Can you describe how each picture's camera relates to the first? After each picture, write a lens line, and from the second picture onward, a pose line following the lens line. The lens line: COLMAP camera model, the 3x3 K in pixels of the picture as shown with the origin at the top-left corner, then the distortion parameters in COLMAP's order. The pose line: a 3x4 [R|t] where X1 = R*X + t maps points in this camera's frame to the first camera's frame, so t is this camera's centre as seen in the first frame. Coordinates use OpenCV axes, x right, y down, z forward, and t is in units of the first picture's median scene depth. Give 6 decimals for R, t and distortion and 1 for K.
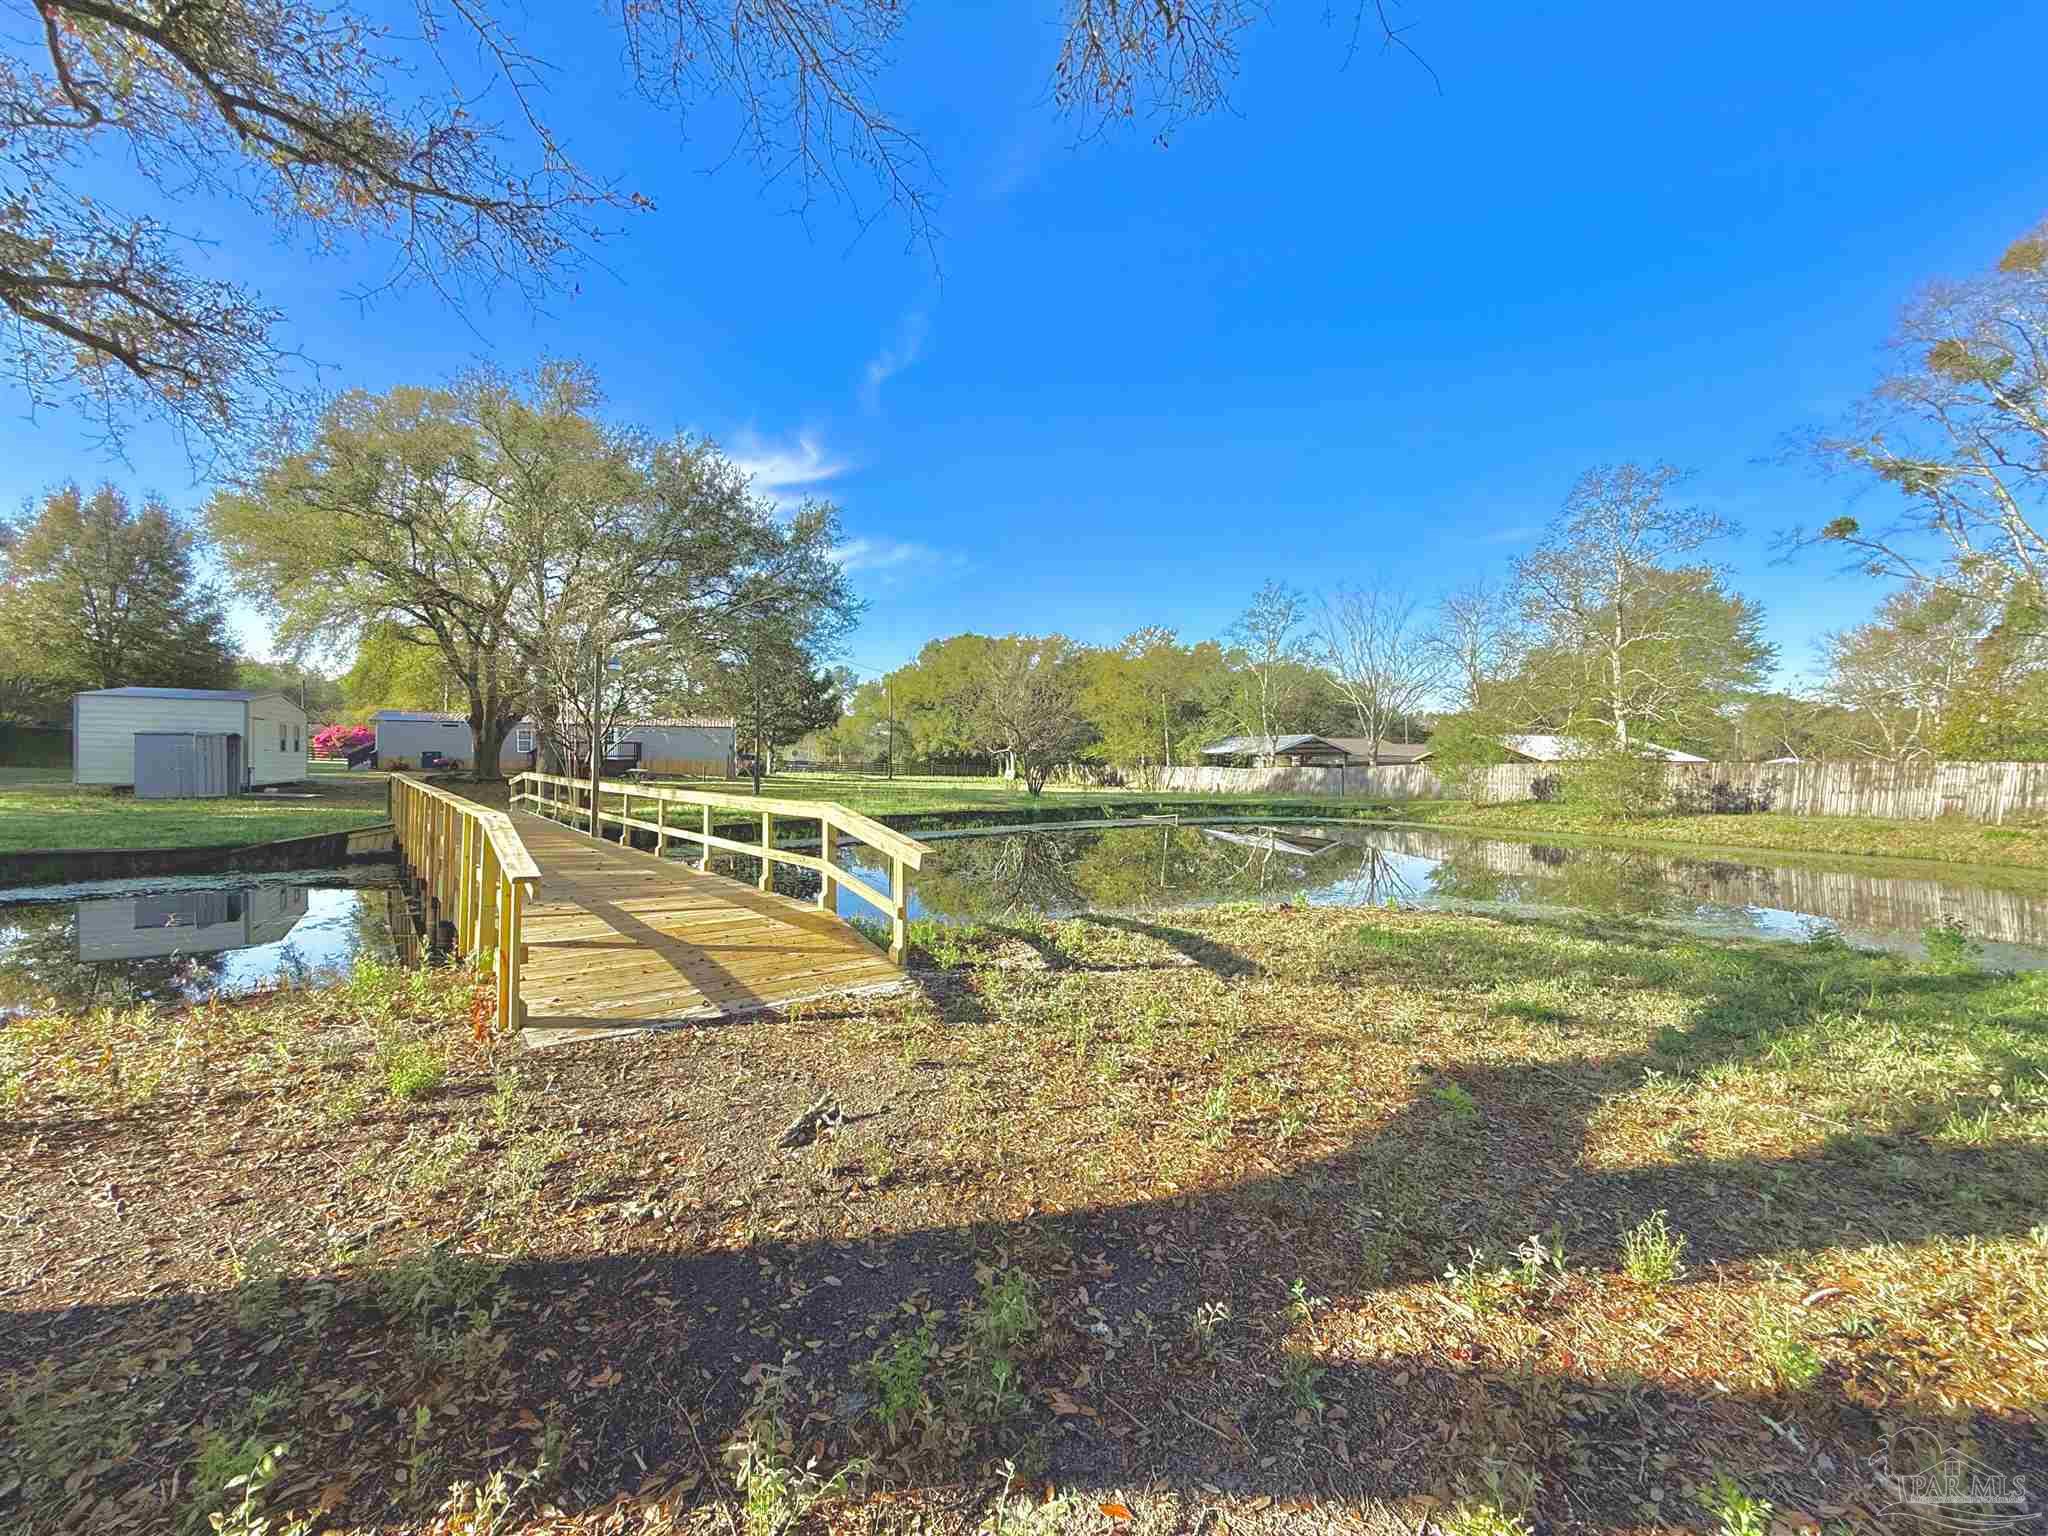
lens RADIAL K [[815.8, 0, 1017.6], [0, 815.8, 768.8], [0, 0, 1]] dist [0.000376, -0.000074]
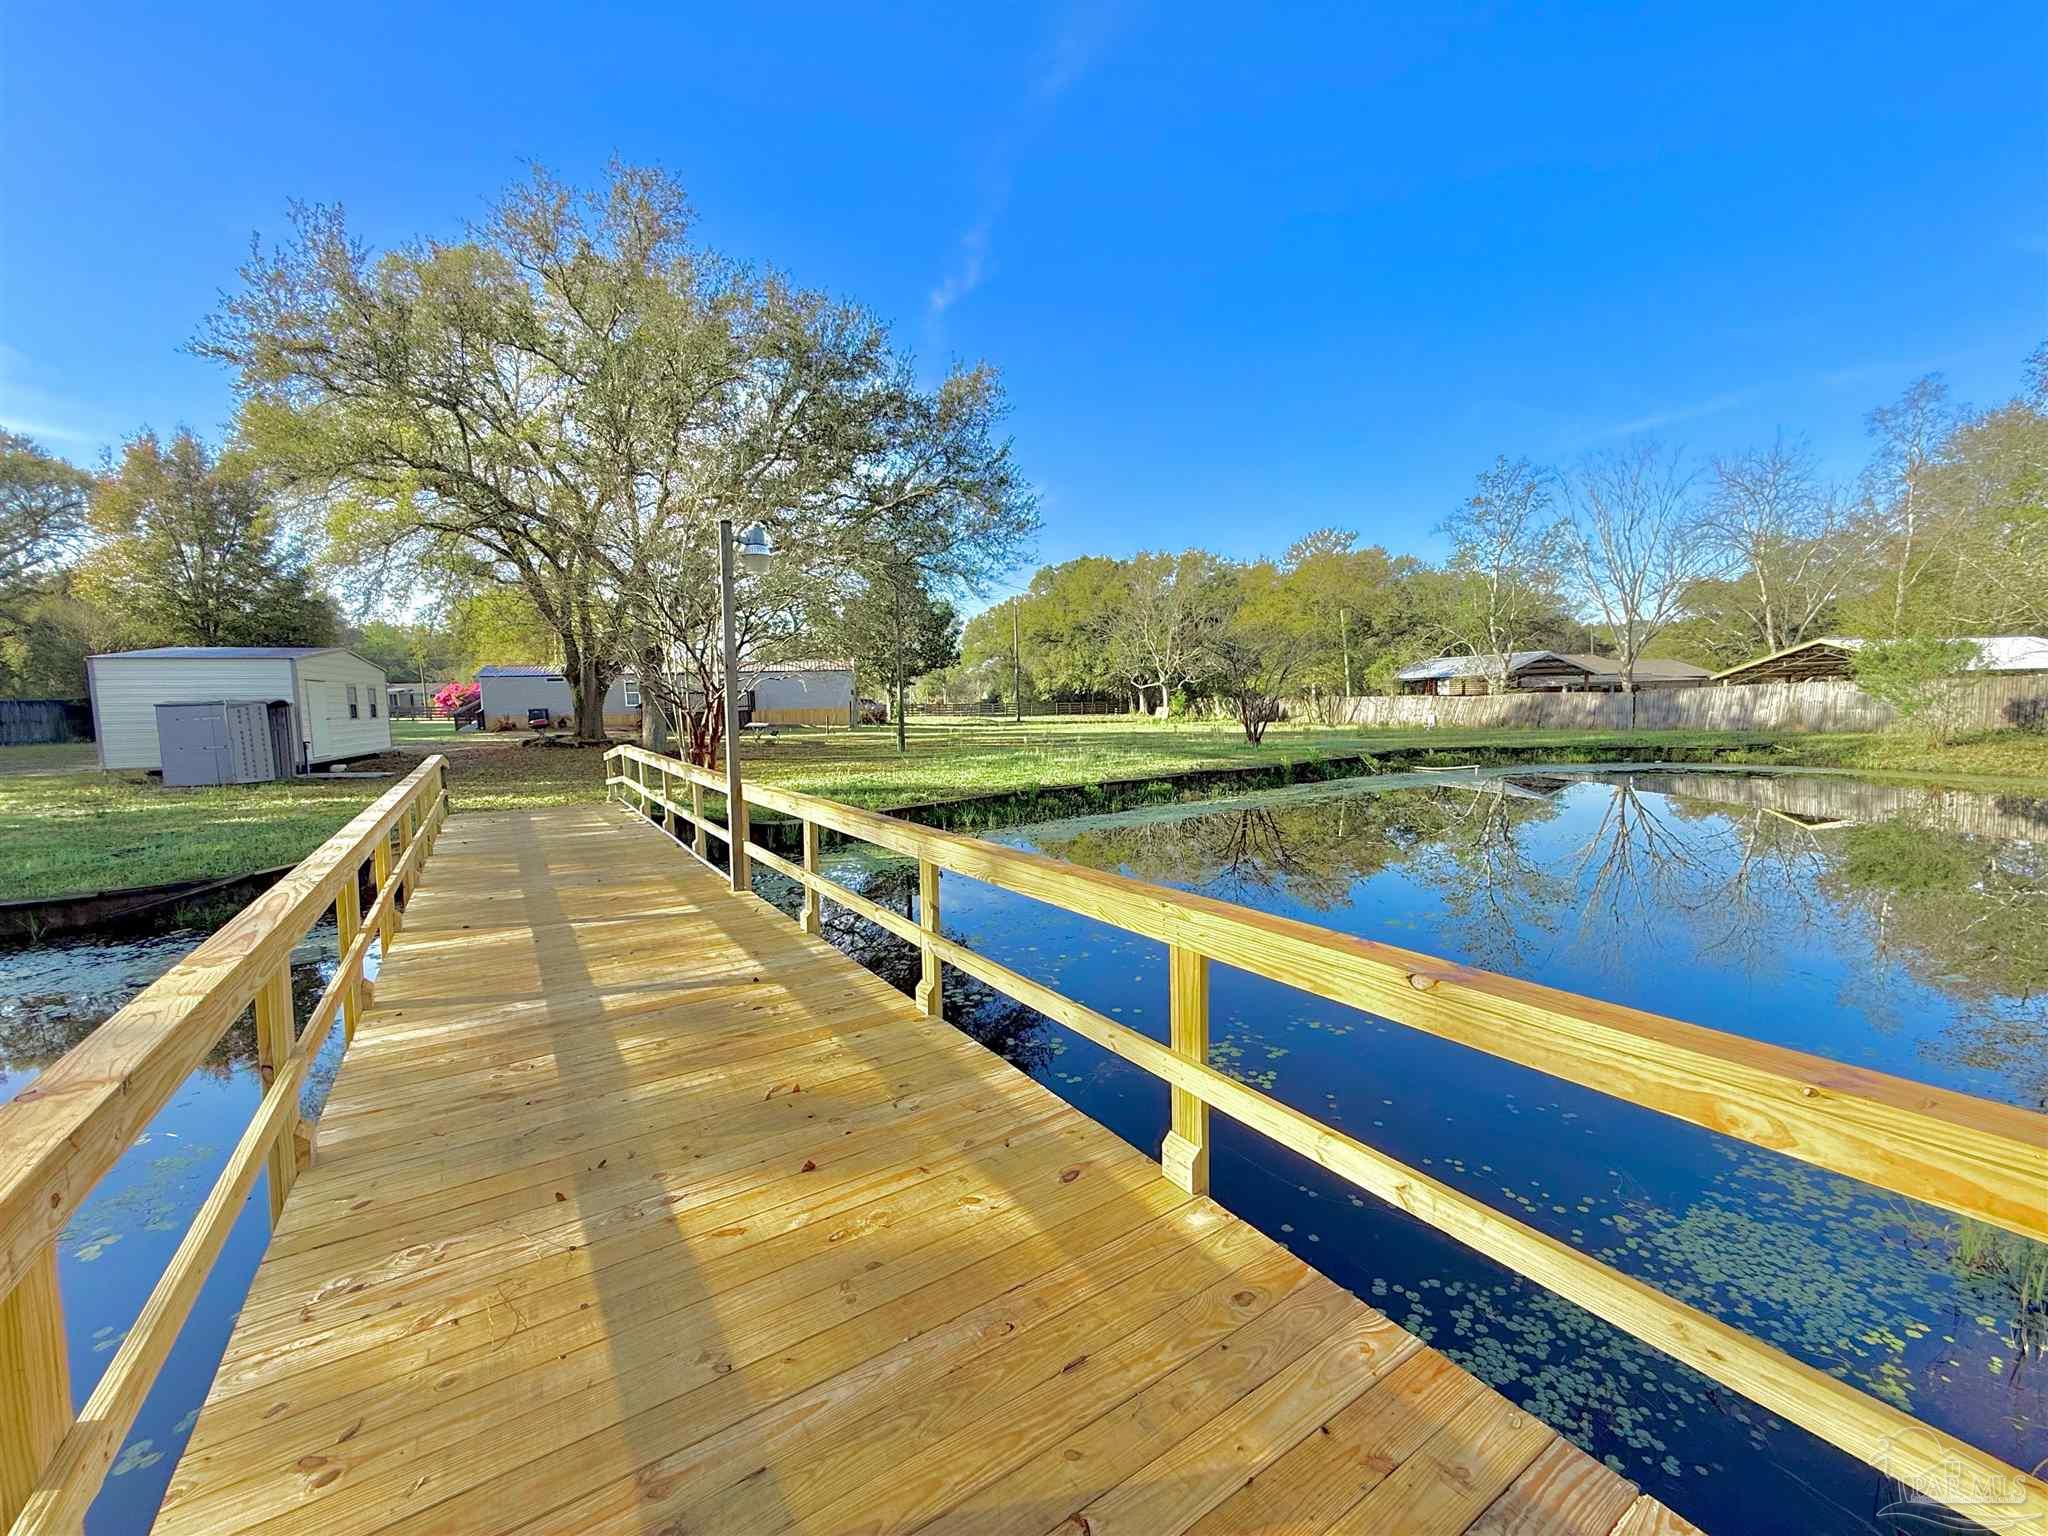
lens RADIAL K [[815.8, 0, 1017.6], [0, 815.8, 768.8], [0, 0, 1]] dist [0.000376, -0.000074]
pose [[0.993286, -0.024712, -0.113010, -0.090988], [0.033667, 0.996383, 0.078028, -0.008292], [0.110673, -0.081309, 0.990525, 0.164907]]
